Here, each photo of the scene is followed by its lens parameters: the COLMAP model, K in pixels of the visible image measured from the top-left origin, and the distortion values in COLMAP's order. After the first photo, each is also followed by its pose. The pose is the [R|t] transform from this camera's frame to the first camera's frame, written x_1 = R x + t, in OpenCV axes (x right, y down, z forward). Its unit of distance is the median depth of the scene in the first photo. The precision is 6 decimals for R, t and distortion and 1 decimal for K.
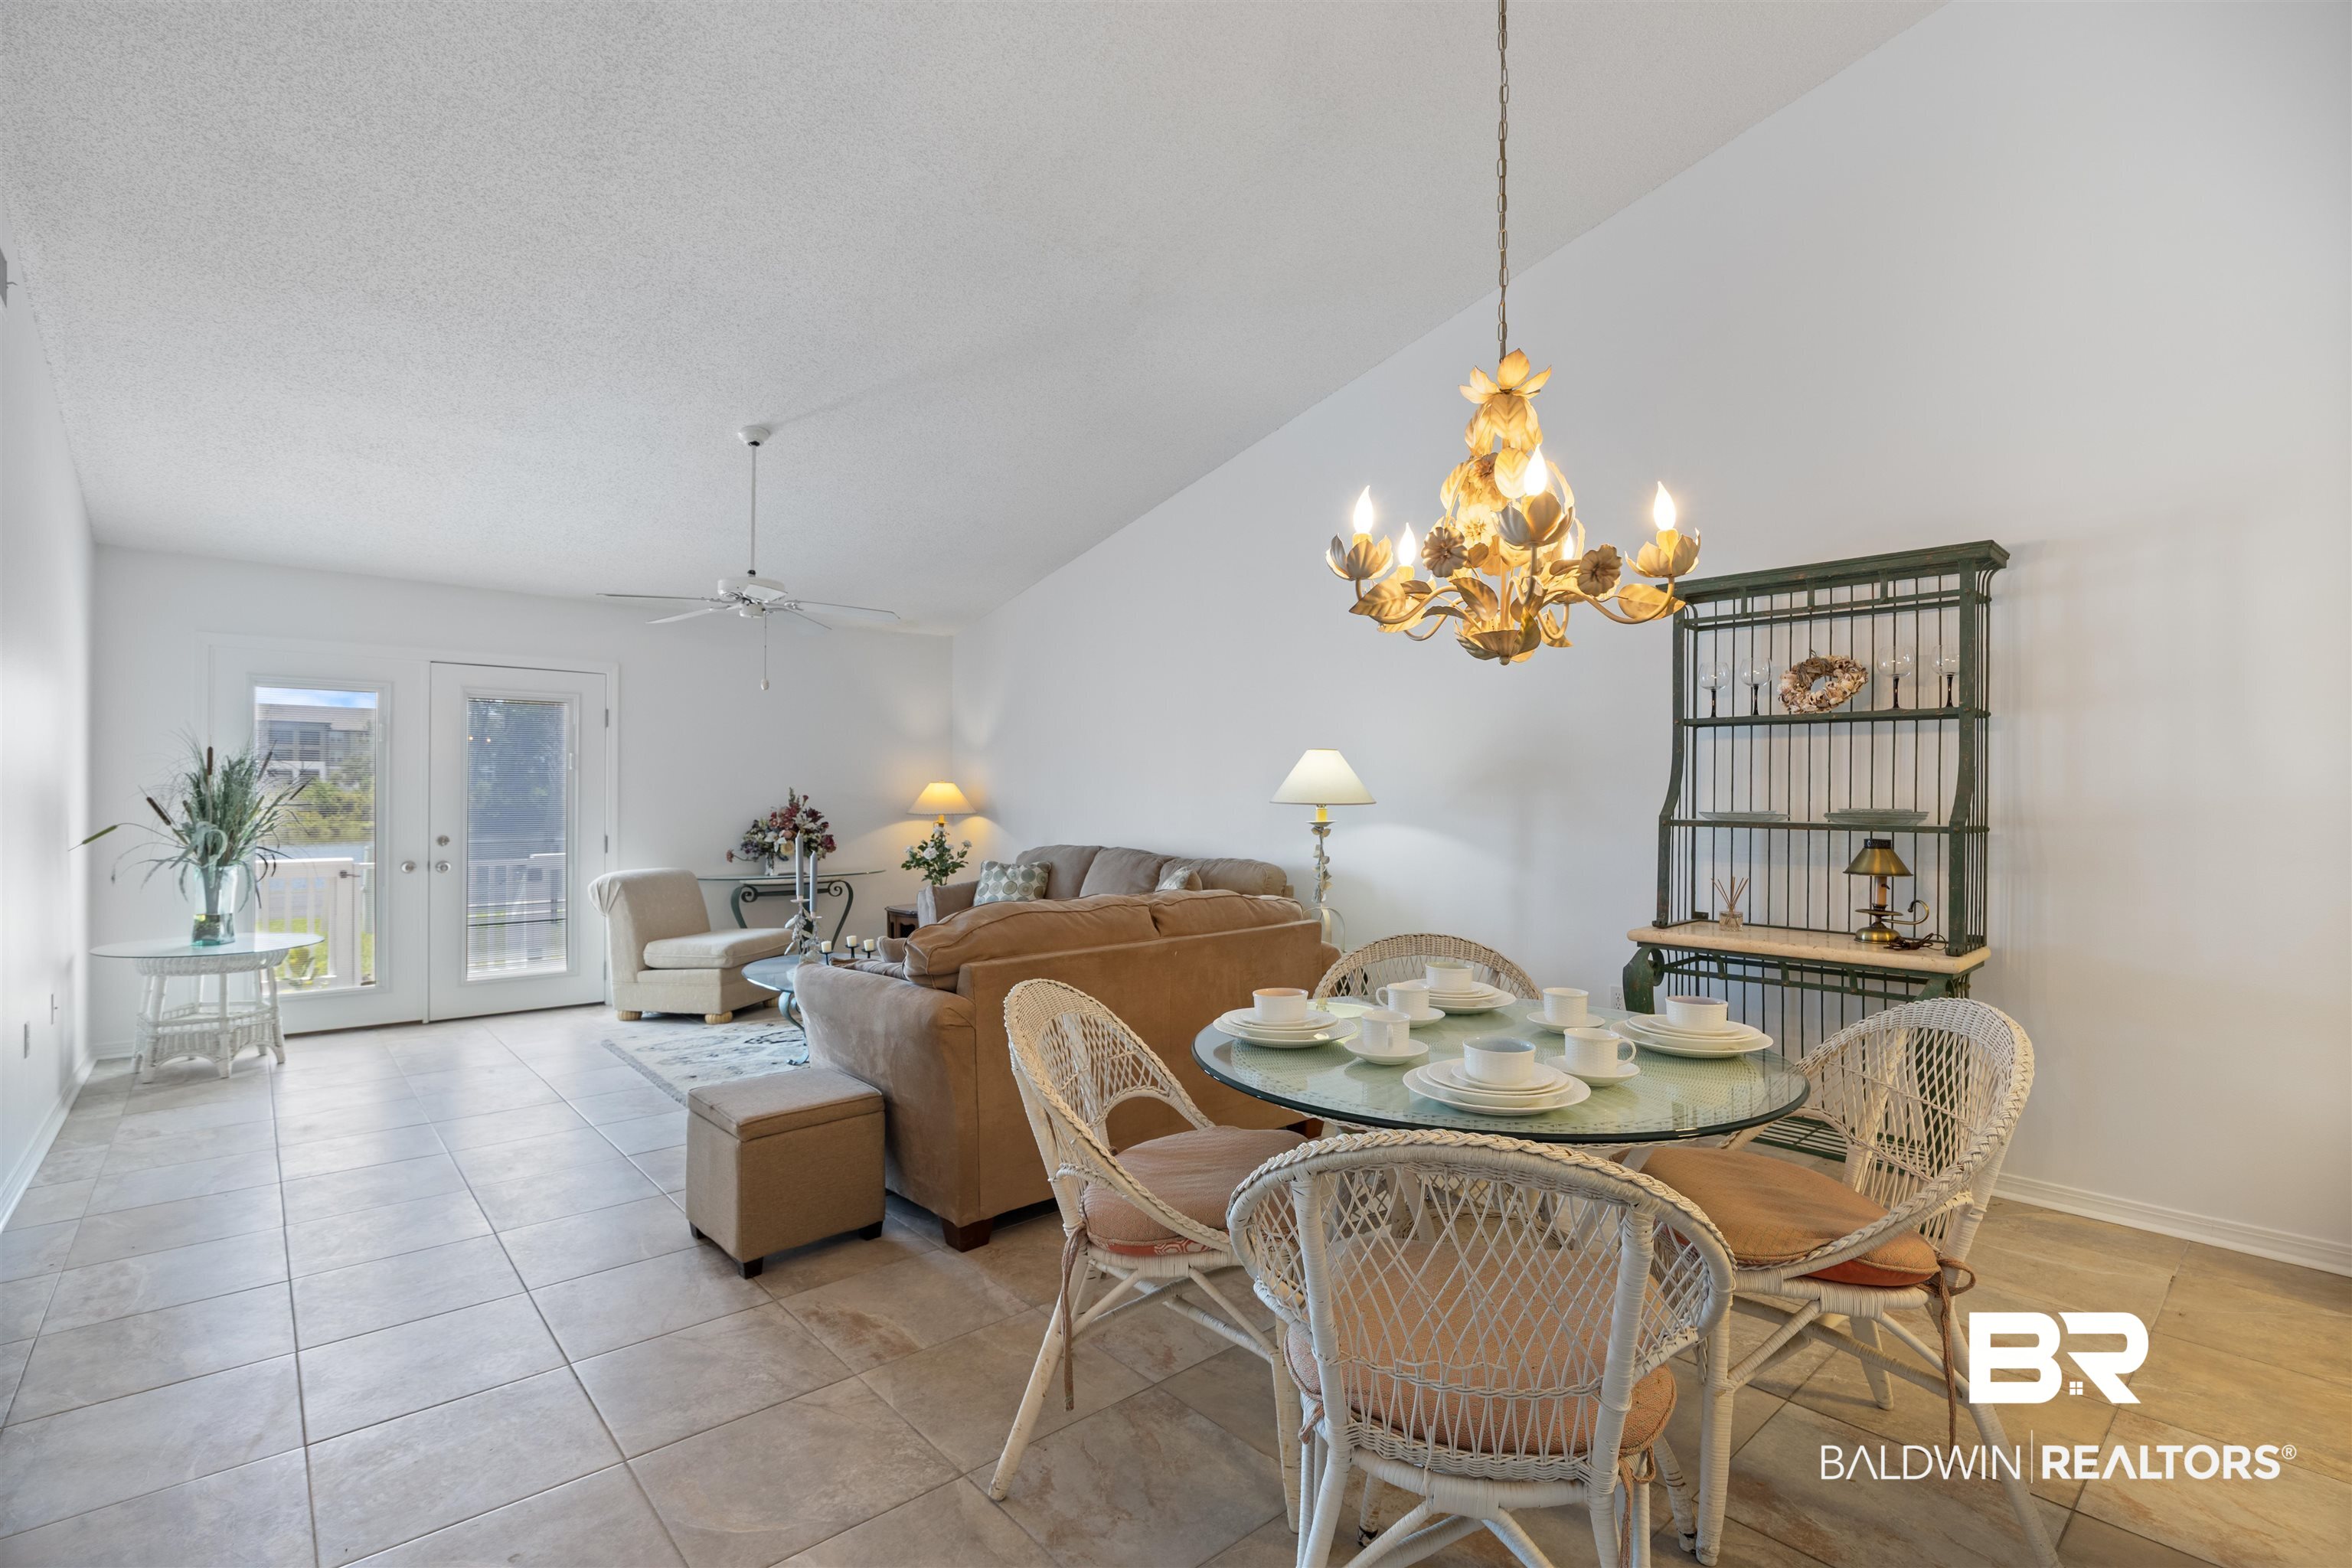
lens RADIAL K [[1088.7, 0, 1184.0], [0, 1088.7, 781.0], [0, 0, 1]] dist [-0.001036, 0.000736]
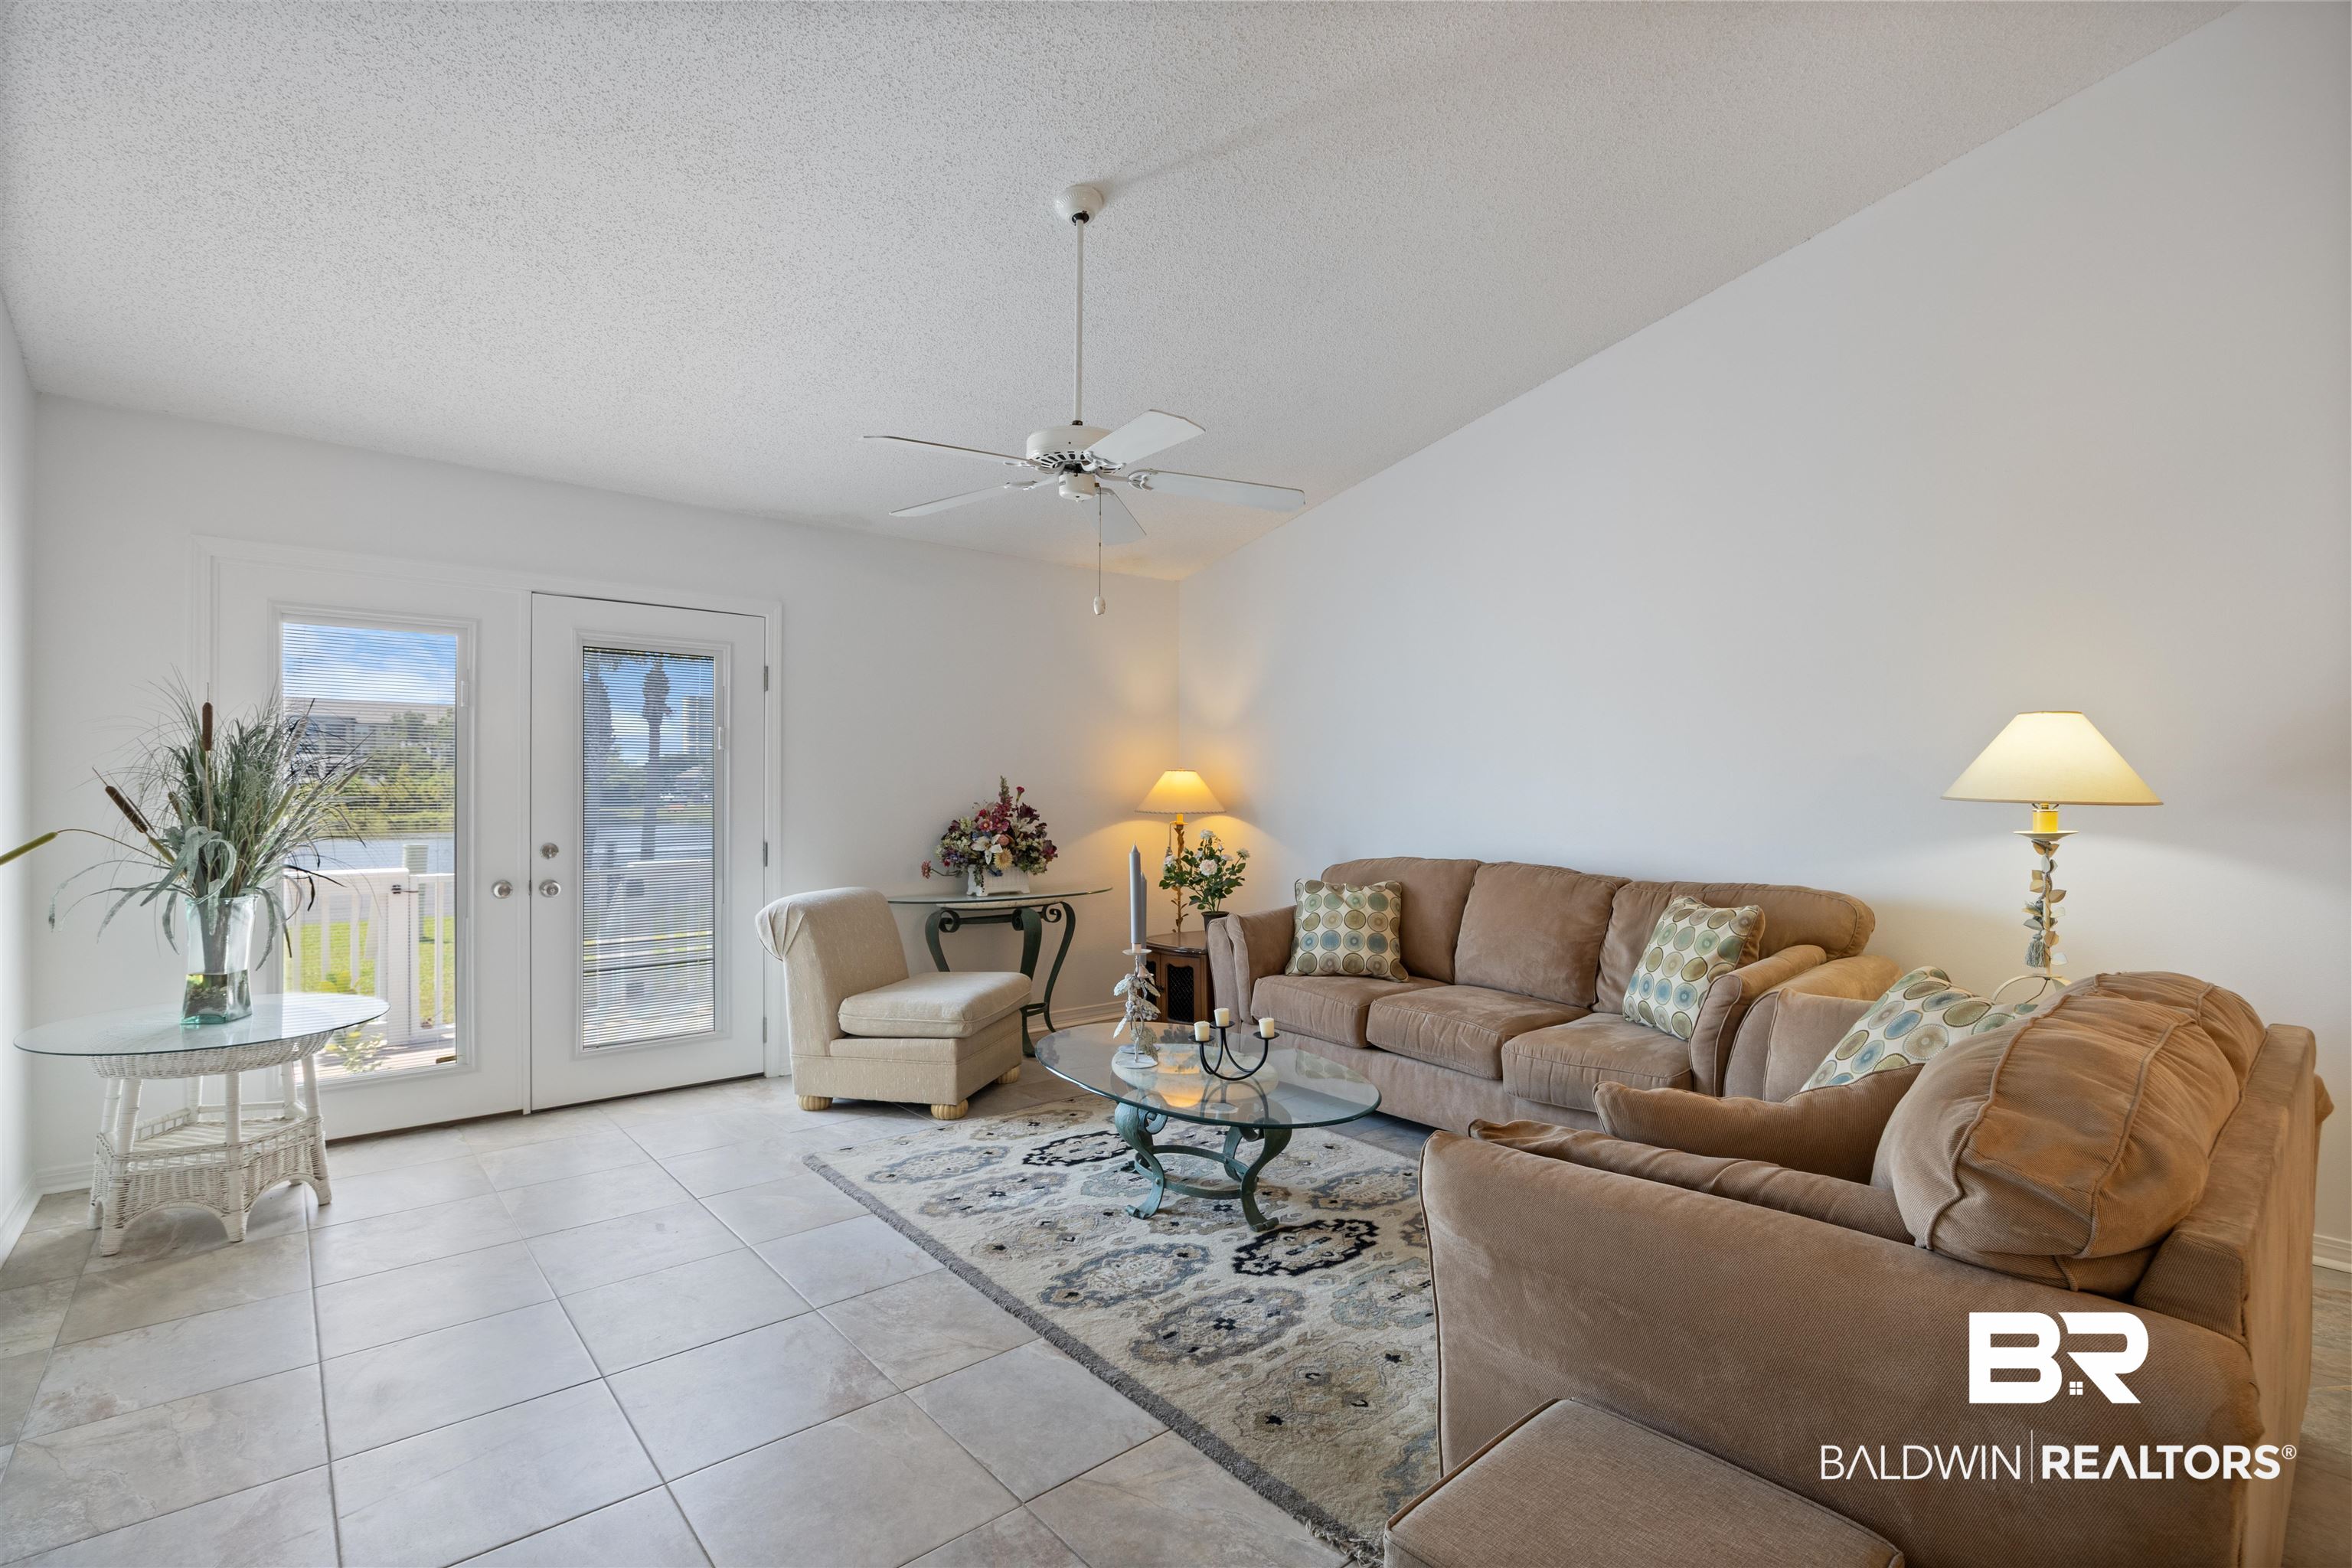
lens RADIAL K [[1061.5, 0, 1176.0], [0, 1061.5, 784.0], [0, 0, 1]] dist [-0.004277, -0.001622]
pose [[0.999987, 0.002005, -0.004685, -0.328070], [-0.001971, 0.999973, 0.007110, 0.007754], [0.004699, -0.007101, 0.999964, 0.384790]]
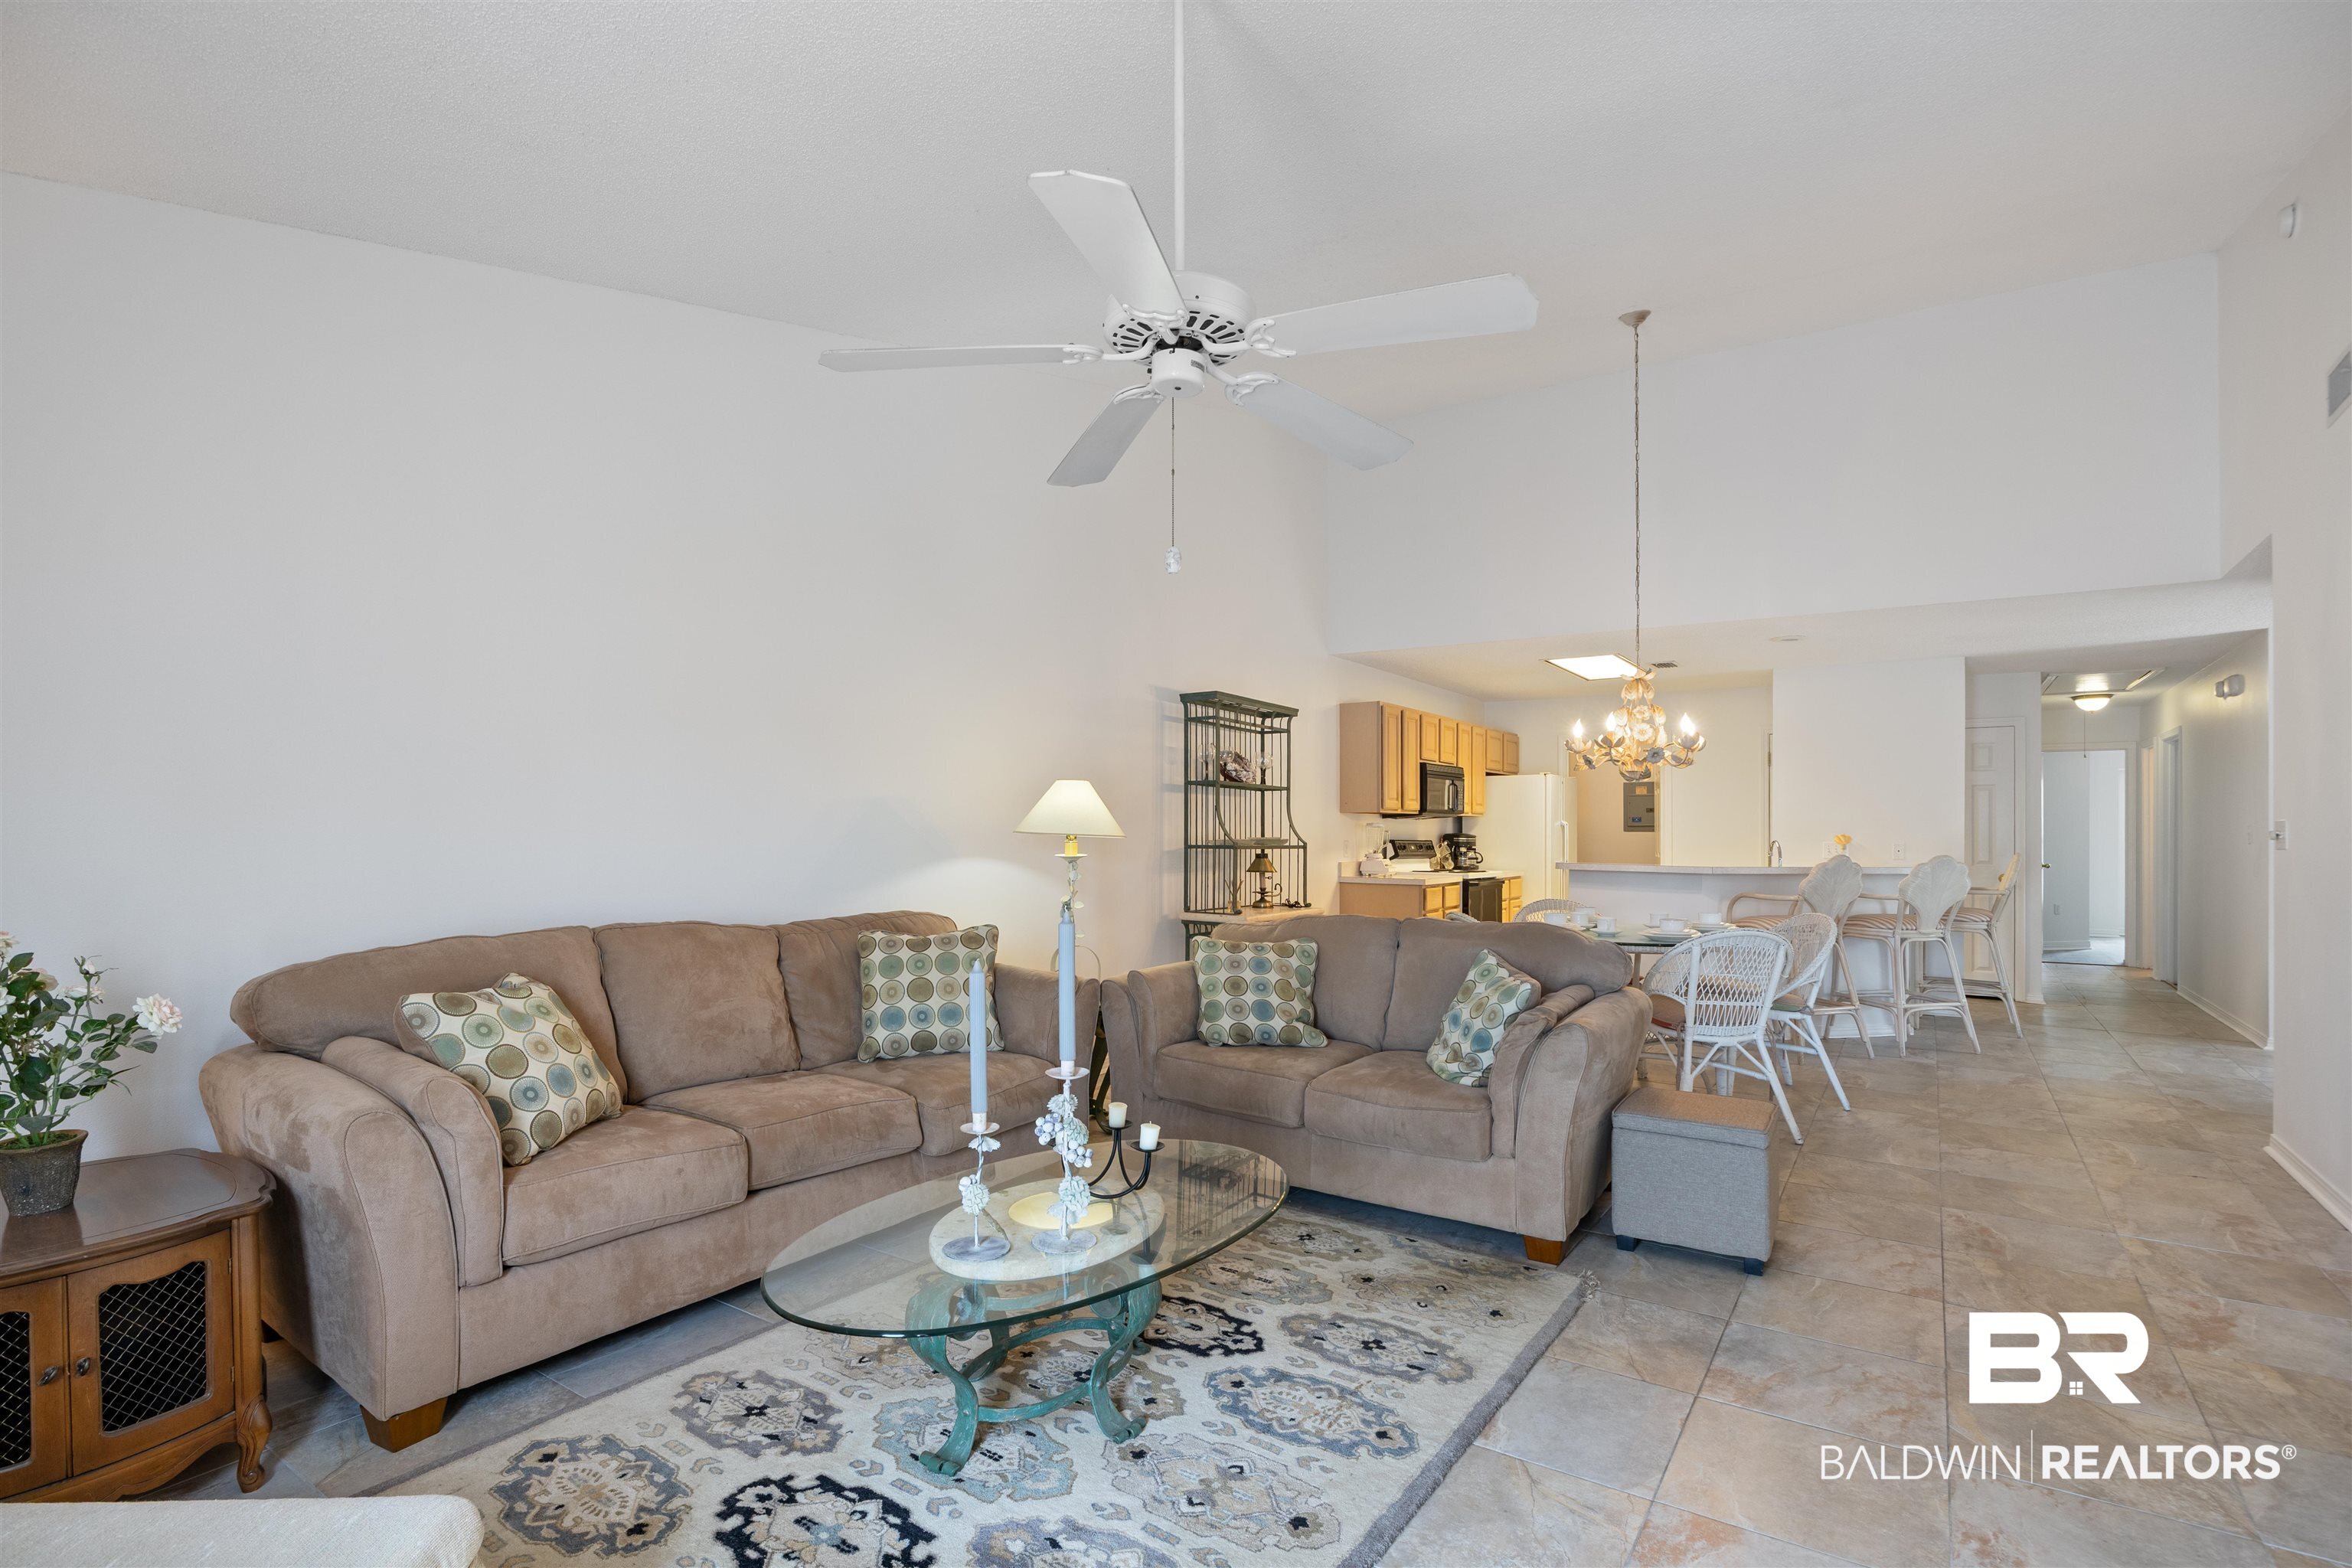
lens RADIAL K [[1088.7, 0, 1184.0], [0, 1088.7, 781.0], [0, 0, 1]] dist [-0.001036, 0.000736]
pose [[-0.238110, 0.054339, 0.969717, -0.781305], [-0.003731, 0.998375, -0.056861, 0.024999], [-0.971231, -0.017157, -0.237520, 1.063096]]
